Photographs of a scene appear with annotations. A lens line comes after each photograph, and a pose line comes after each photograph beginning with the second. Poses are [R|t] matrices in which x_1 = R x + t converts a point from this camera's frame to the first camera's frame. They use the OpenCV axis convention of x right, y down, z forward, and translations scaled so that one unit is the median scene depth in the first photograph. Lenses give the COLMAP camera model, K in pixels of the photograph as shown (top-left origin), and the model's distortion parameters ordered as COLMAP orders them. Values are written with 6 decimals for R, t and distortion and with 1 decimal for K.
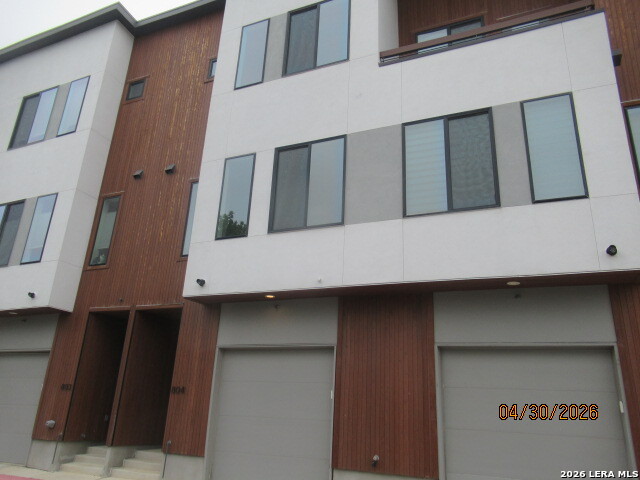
lens RADIAL K [[478.5, 0, 319.0], [0, 478.5, 237.9], [0, 0, 1]] dist [-0.014912, 0.011904]
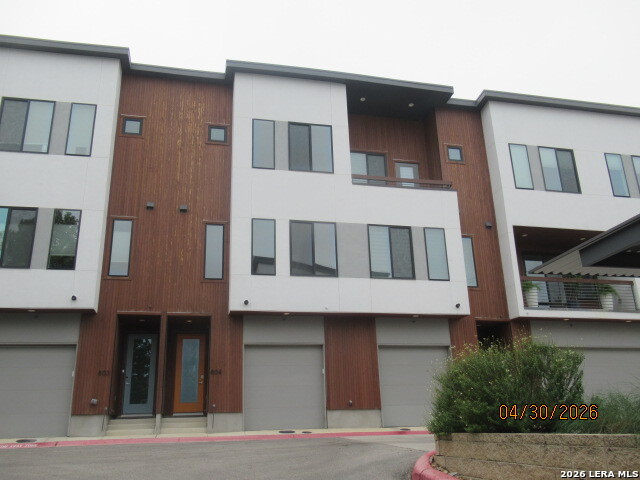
lens RADIAL K [[563.7, 0, 320.4], [0, 563.7, 238.2], [0, 0, 1]] dist [-0.021979, -0.006577]
pose [[0.800636, 0.128624, 0.585182, -1.107270], [-0.143033, 0.989478, -0.021794, -0.102236], [-0.581828, -0.066252, 0.810609, -0.581066]]
